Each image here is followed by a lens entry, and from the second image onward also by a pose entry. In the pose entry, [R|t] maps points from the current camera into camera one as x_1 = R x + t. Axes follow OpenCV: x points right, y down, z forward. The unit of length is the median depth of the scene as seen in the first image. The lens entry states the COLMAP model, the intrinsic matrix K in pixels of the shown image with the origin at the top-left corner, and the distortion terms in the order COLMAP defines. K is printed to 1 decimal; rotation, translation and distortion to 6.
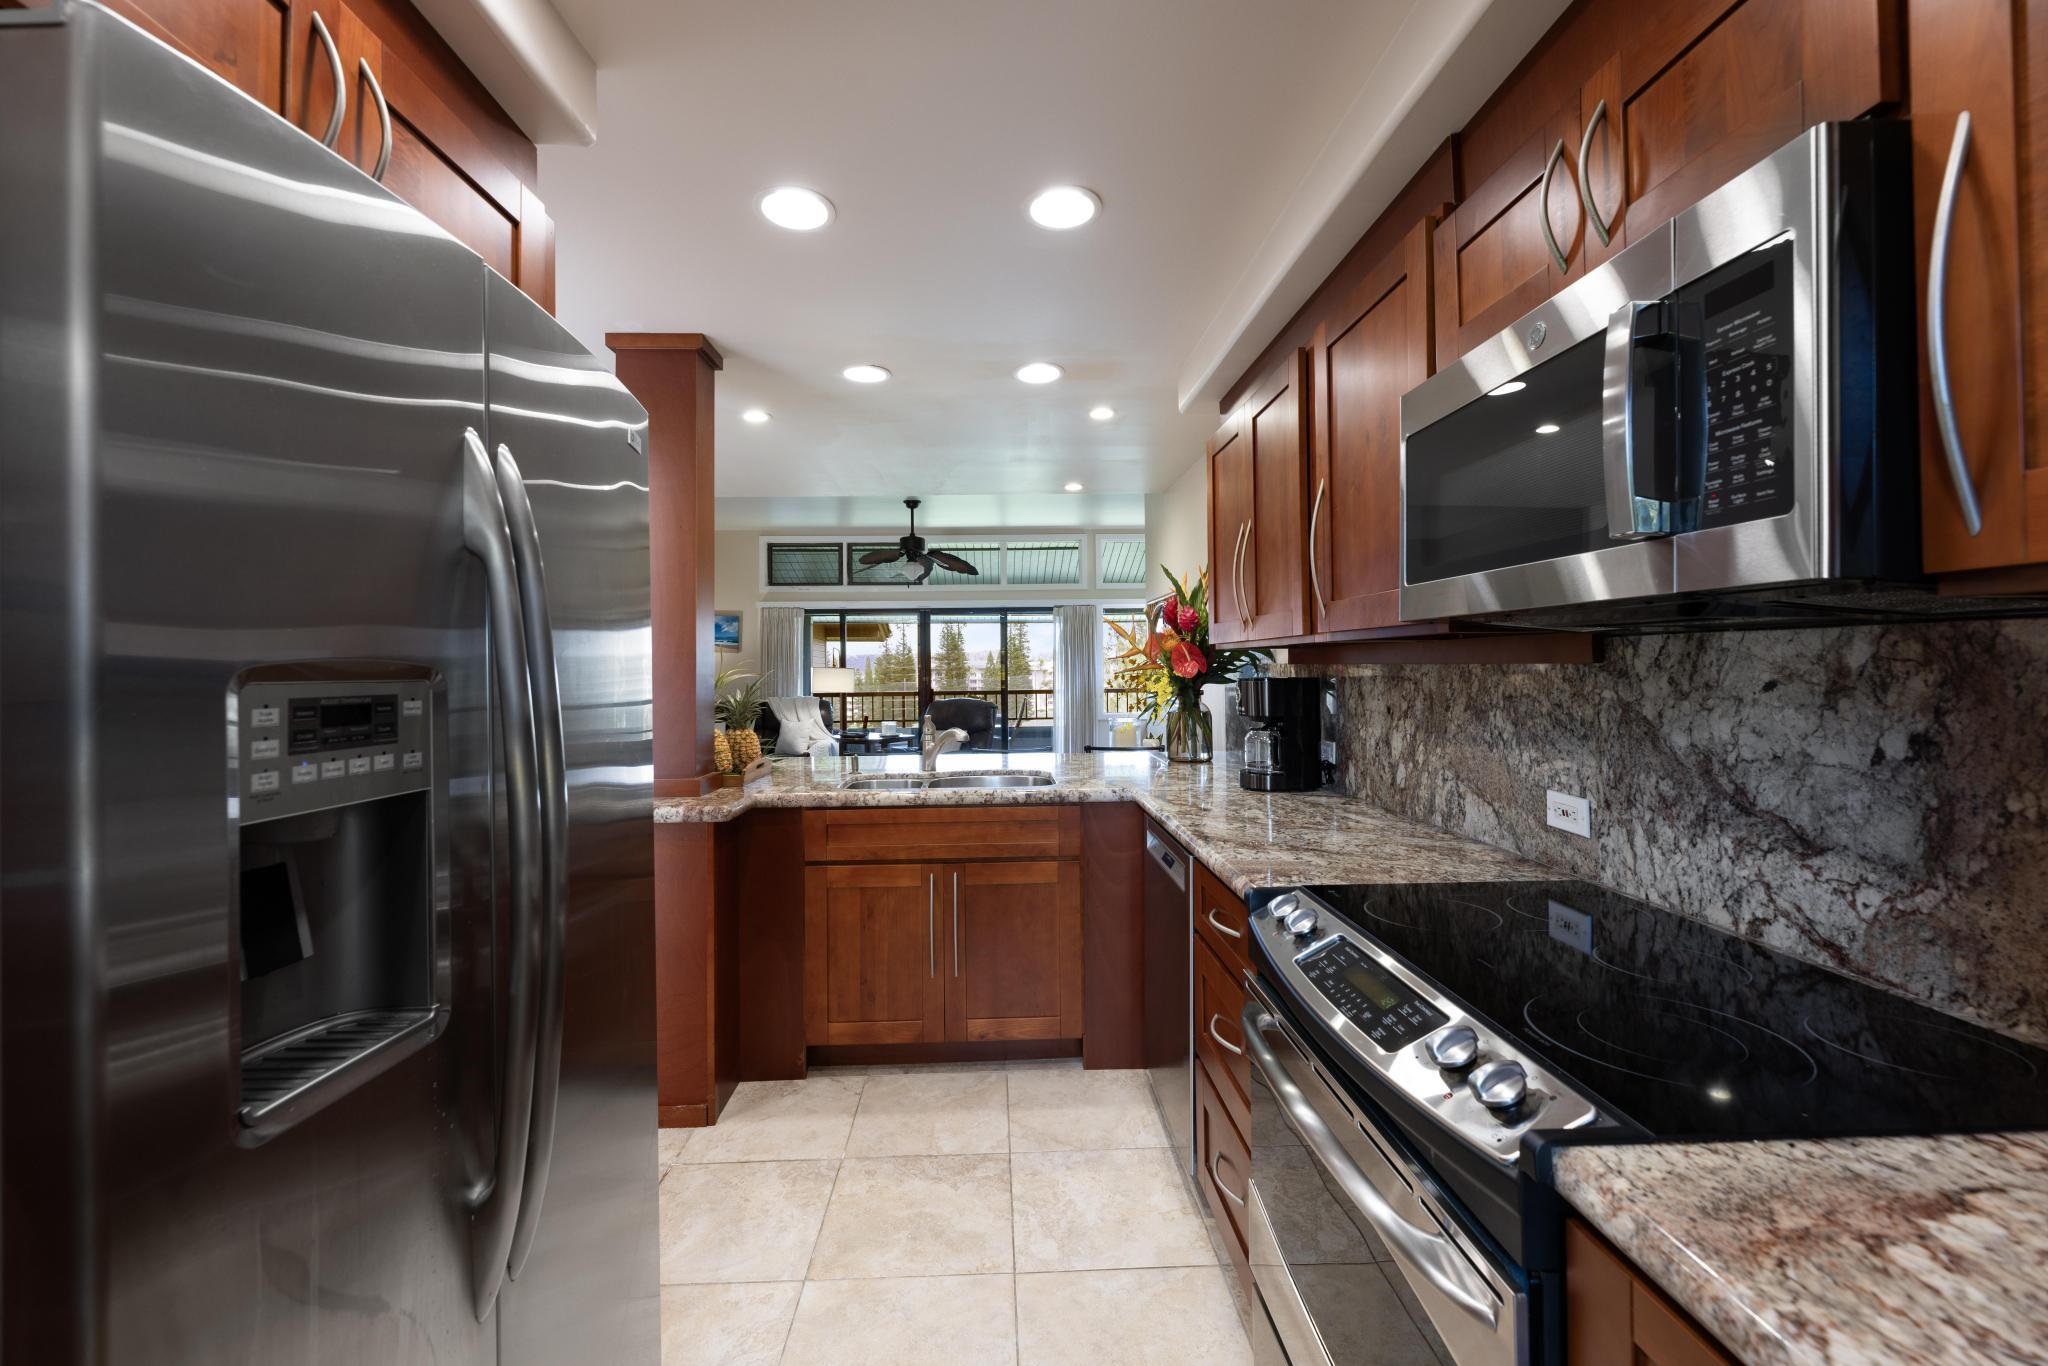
lens RADIAL K [[840.7, 0, 1022.2], [0, 840.7, 656.4], [0, 0, 1]] dist [0.005766, -0.001104]
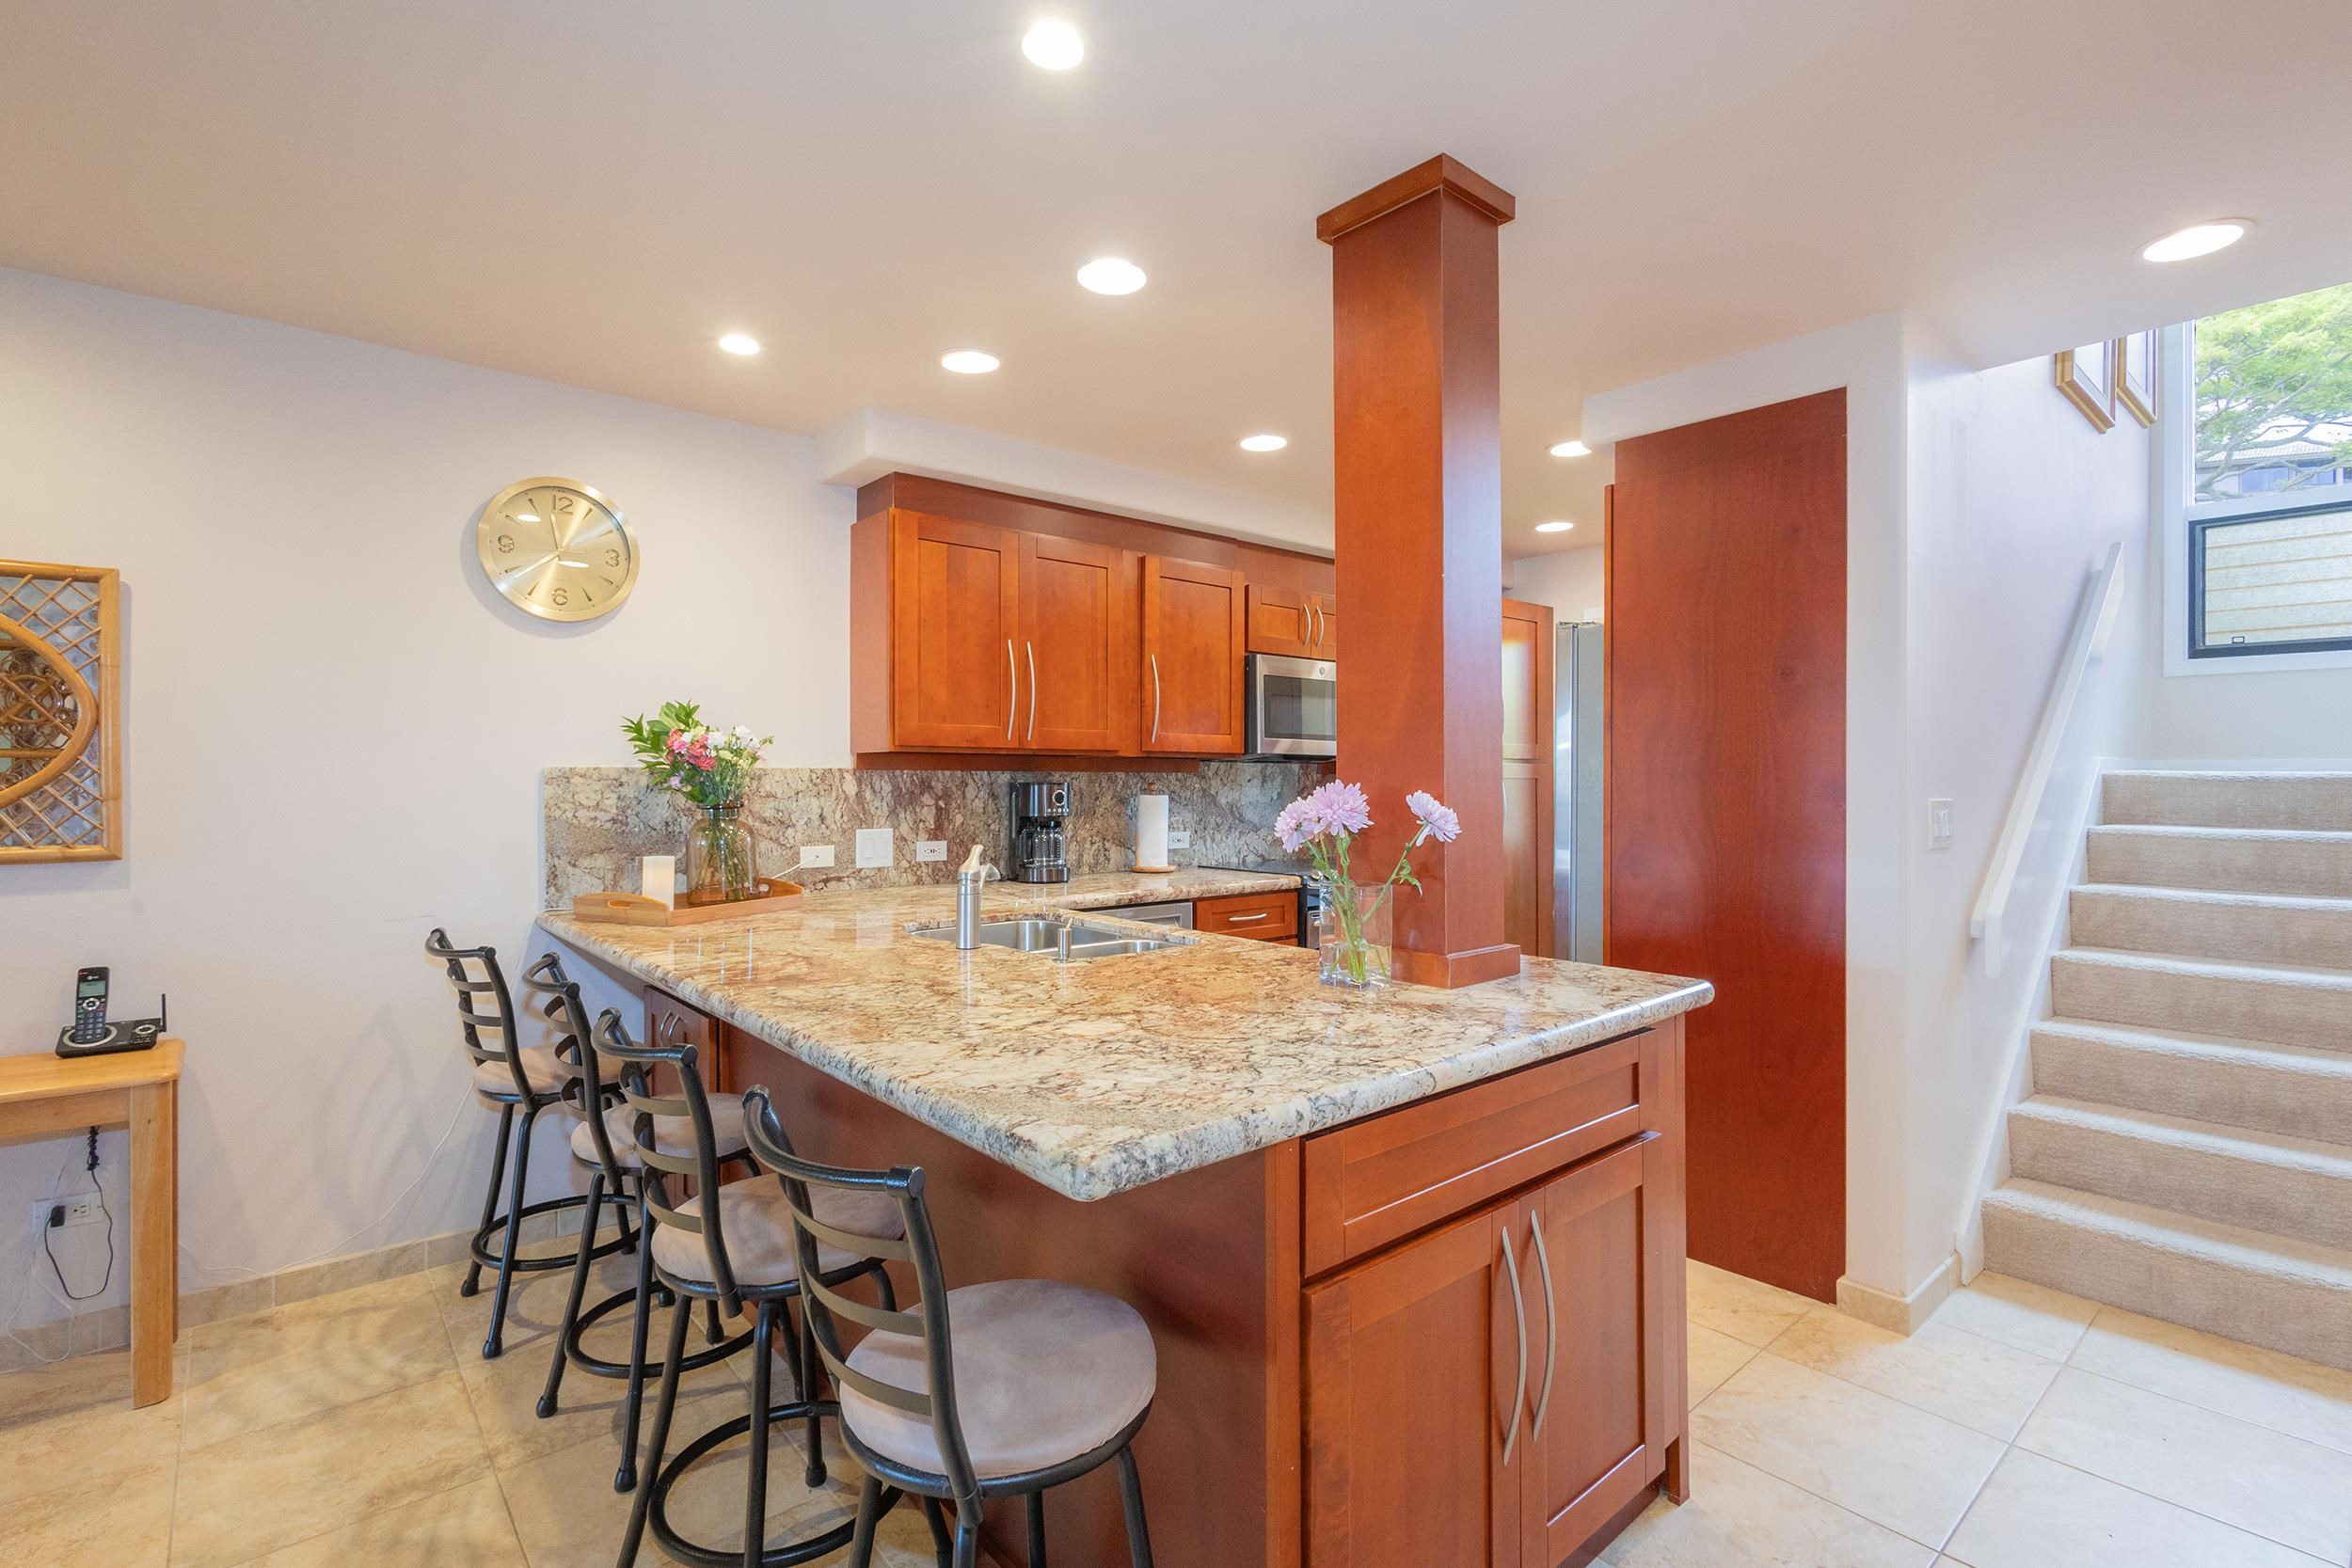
lens RADIAL K [[1090.1, 0, 1175.3], [0, 1090.1, 787.2], [0, 0, 1]] dist [0.001059, -0.000205]
pose [[-0.621580, 0.005569, 0.783331, -1.393902], [-0.003650, 0.999943, -0.010005, 0.066287], [-0.783342, -0.009078, -0.621524, 2.447336]]
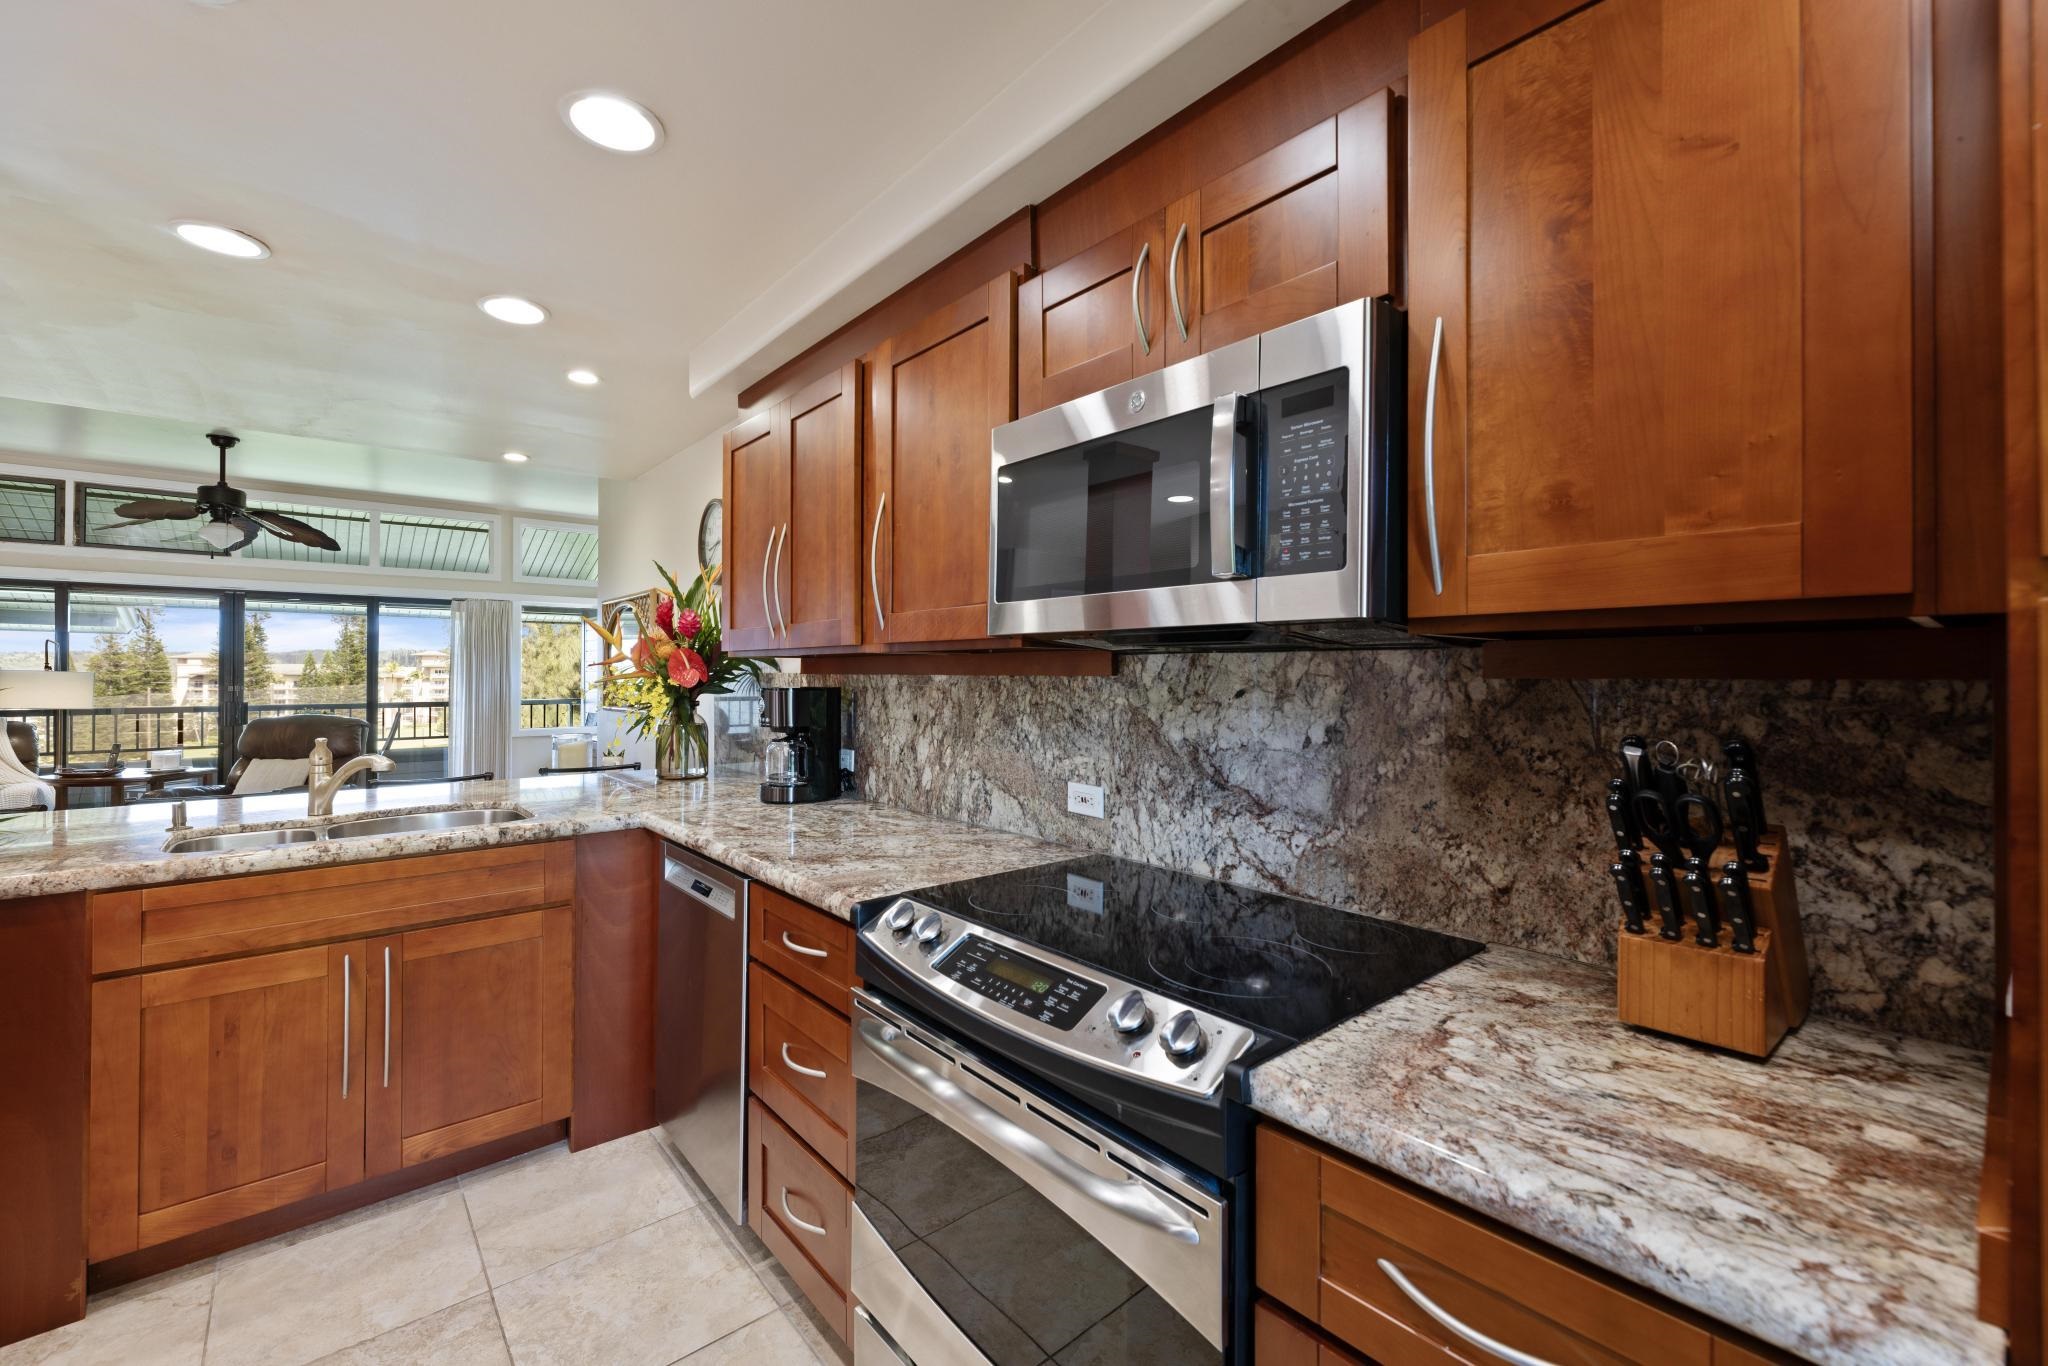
lens RADIAL K [[840.7, 0, 1023.2], [0, 840.7, 669.5], [0, 0, 1]] dist [0.005766, -0.001104]
pose [[0.786101, 0.015609, 0.617902, -0.150252], [-0.017604, 0.999841, -0.002862, 0.003747], [-0.617848, -0.008628, 0.786250, 0.095904]]
